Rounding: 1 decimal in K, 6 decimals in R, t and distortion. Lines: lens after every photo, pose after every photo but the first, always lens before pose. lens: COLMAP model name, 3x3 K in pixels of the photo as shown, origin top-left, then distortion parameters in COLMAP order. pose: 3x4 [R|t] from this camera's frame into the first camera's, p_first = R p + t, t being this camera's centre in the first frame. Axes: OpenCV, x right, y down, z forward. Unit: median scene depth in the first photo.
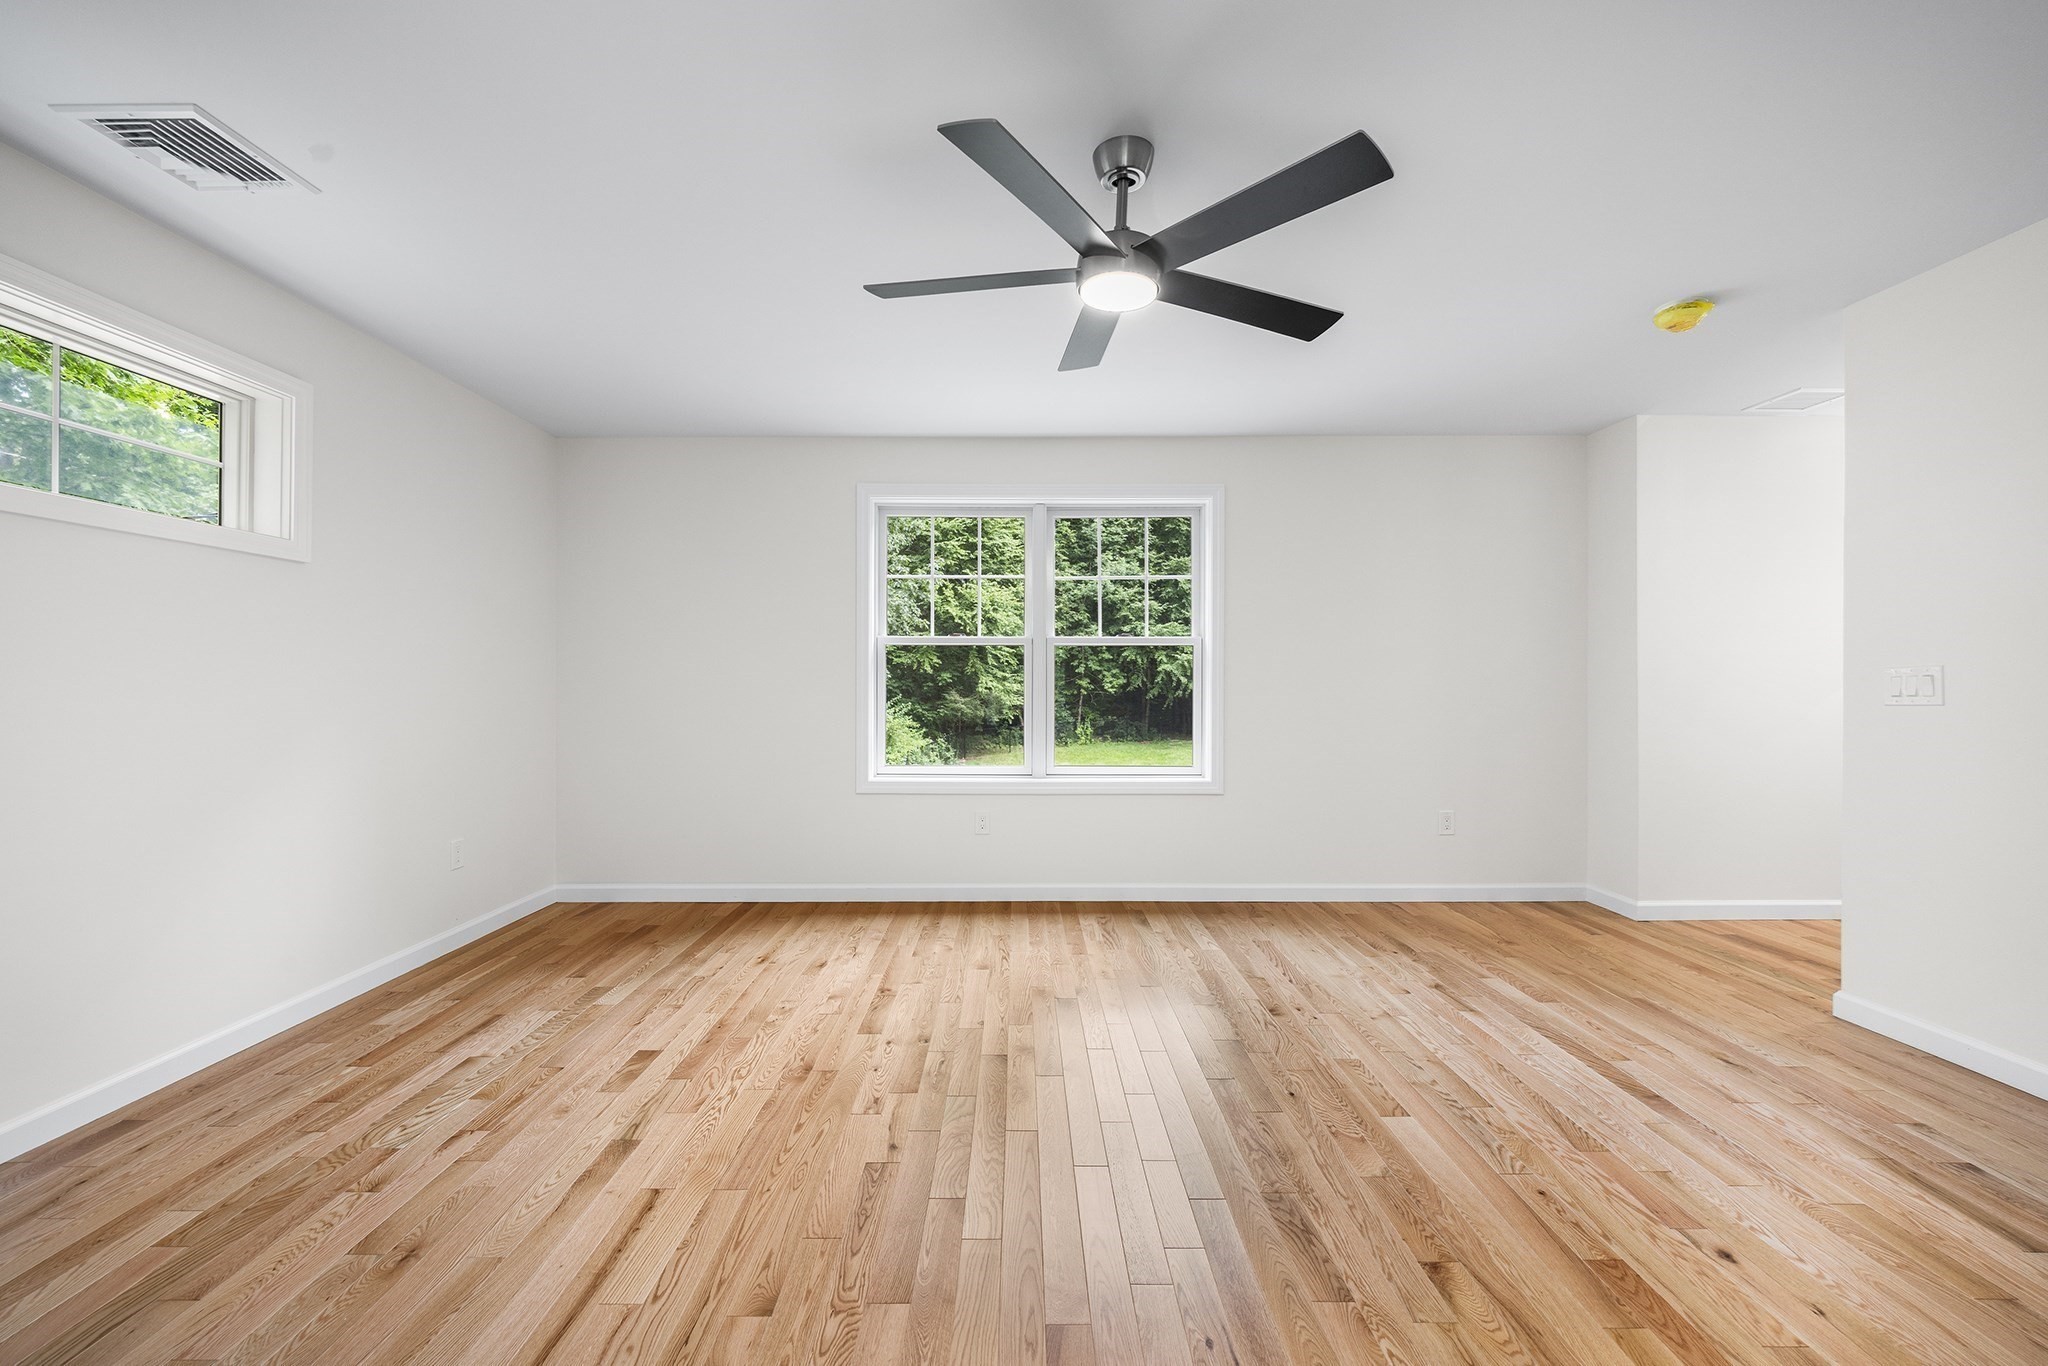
lens RADIAL K [[829.8, 0, 1011.6], [0, 829.8, 687.2], [0, 0, 1]] dist [0.001787, -0.002730]
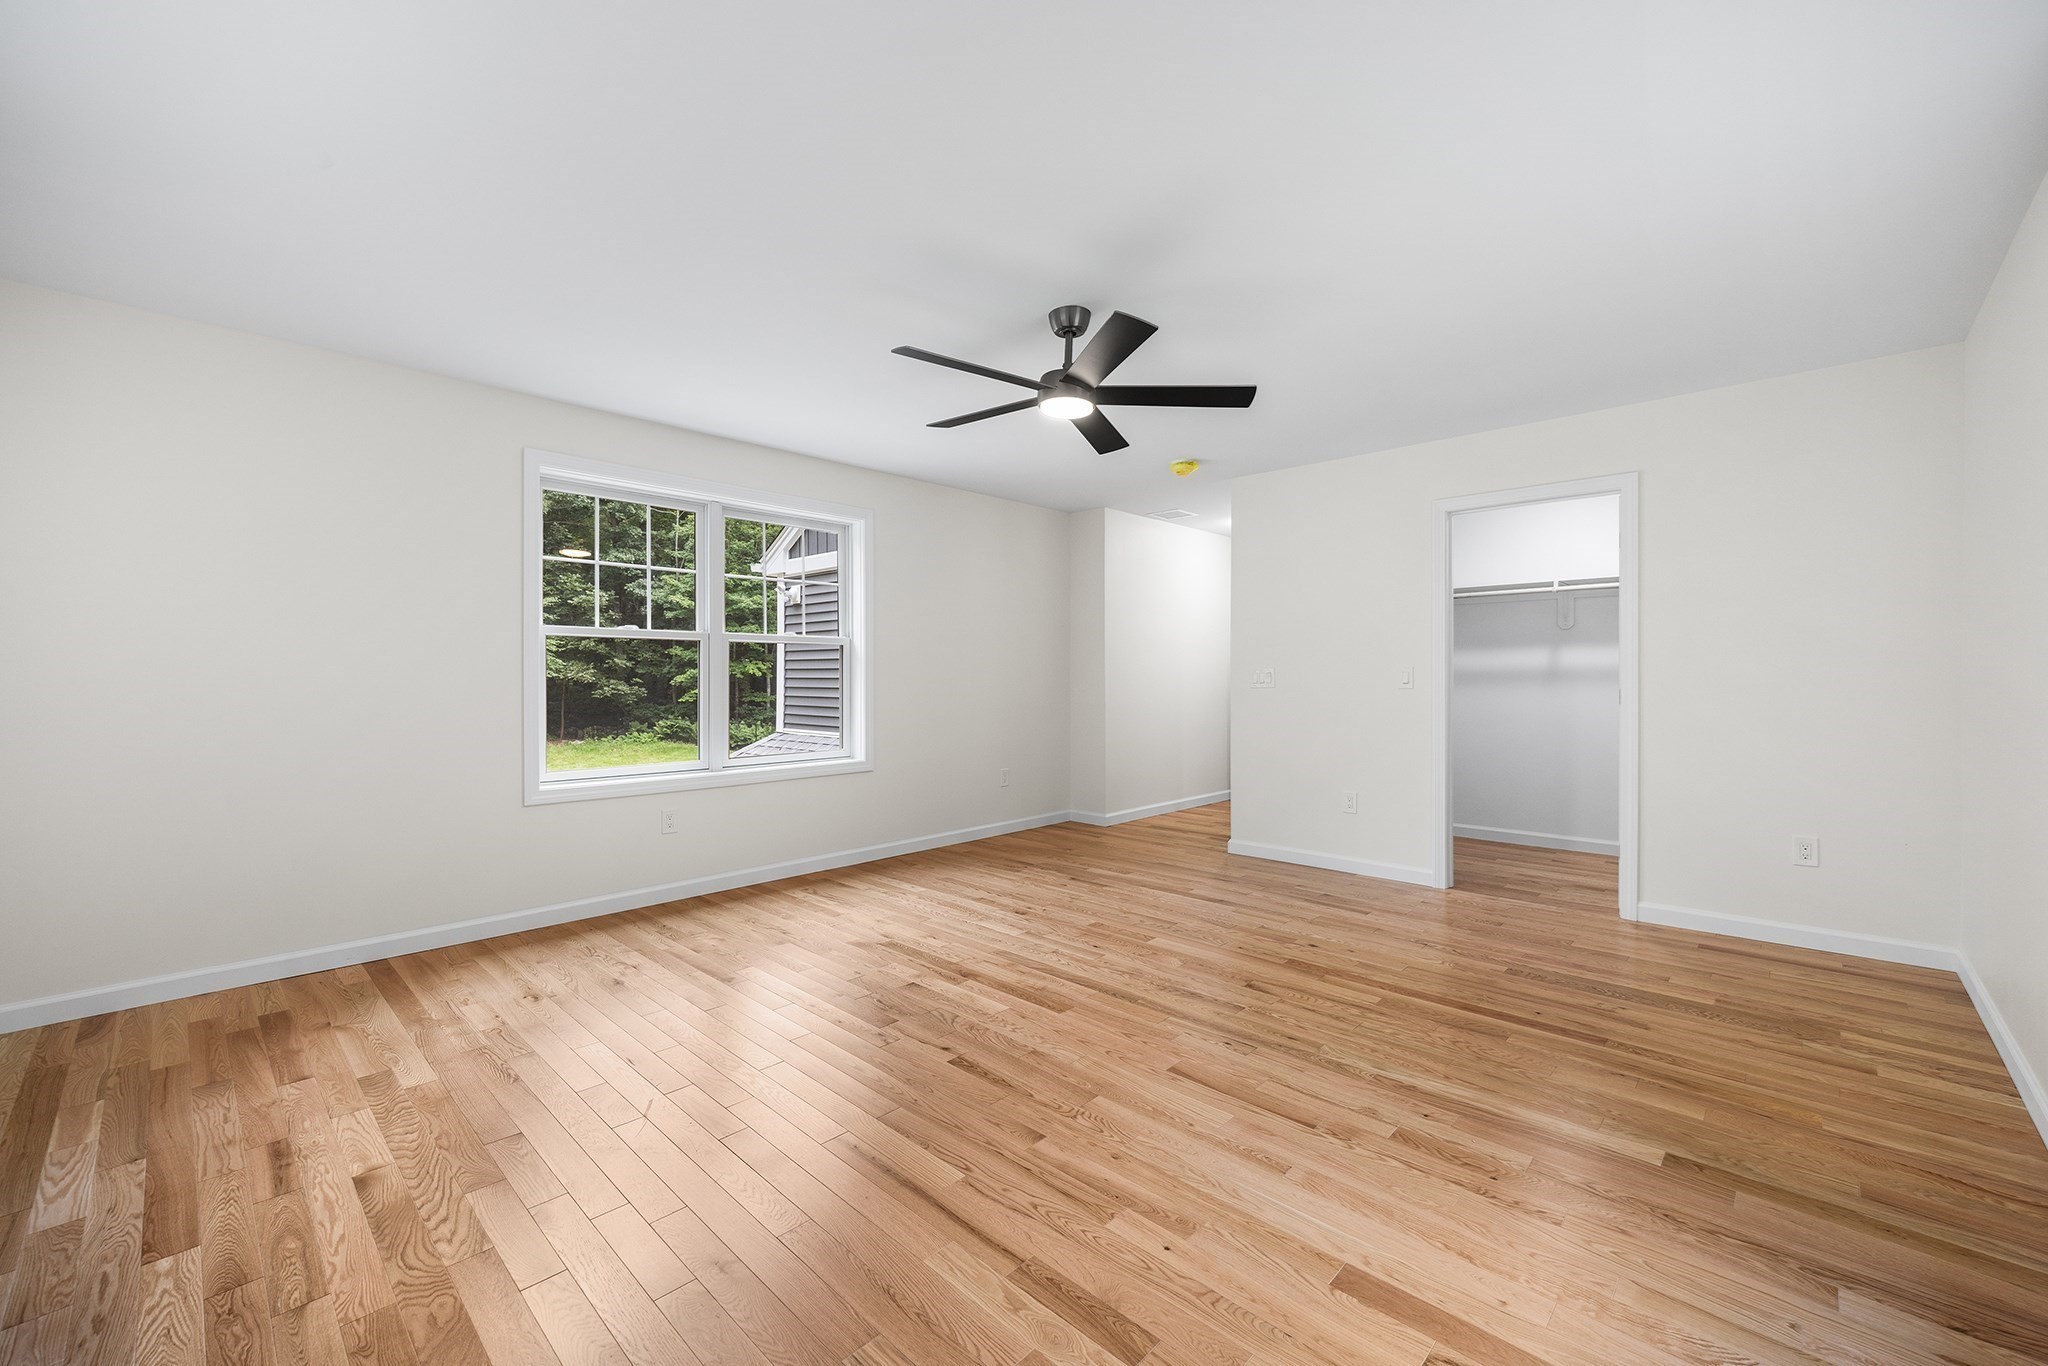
lens RADIAL K [[829.8, 0, 1020.0], [0, 829.8, 671.3], [0, 0, 1]] dist [0.001787, -0.002730]
pose [[0.689927, 0.002885, 0.723873, -0.638489], [0.006094, 0.999933, -0.009795, 0.000402], [-0.723853, 0.011169, 0.689863, 0.036310]]
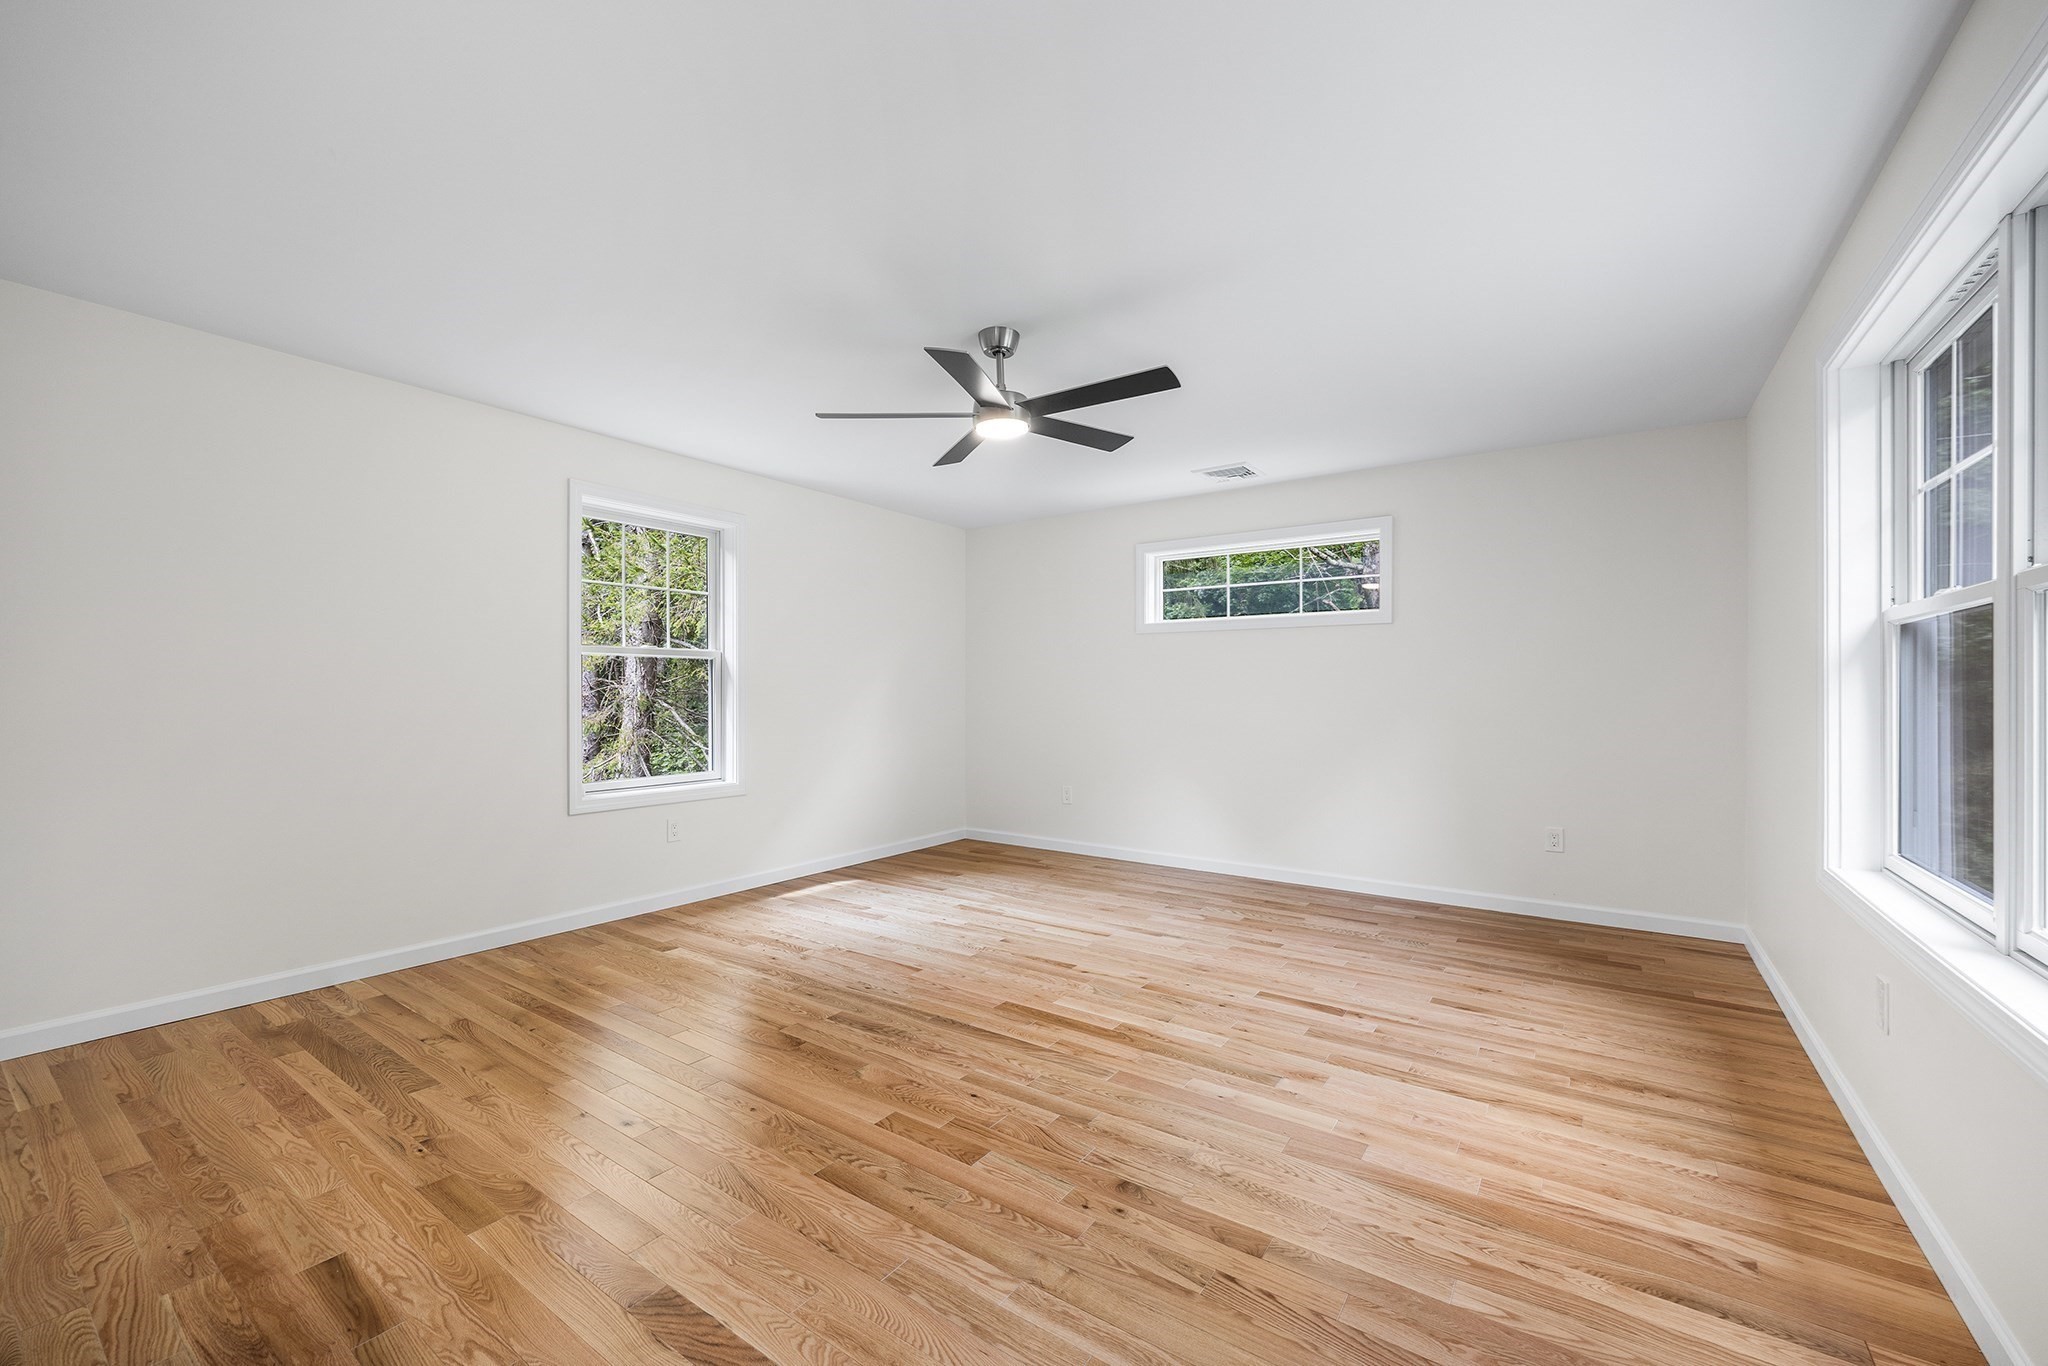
lens RADIAL K [[829.8, 0, 1015.6], [0, 829.8, 688.7], [0, 0, 1]] dist [0.001787, -0.002730]
pose [[-0.580311, -0.004668, -0.814381, 0.851512], [-0.007165, 0.999974, -0.000627, -0.007643], [0.814363, 0.005471, -0.580330, 1.217506]]
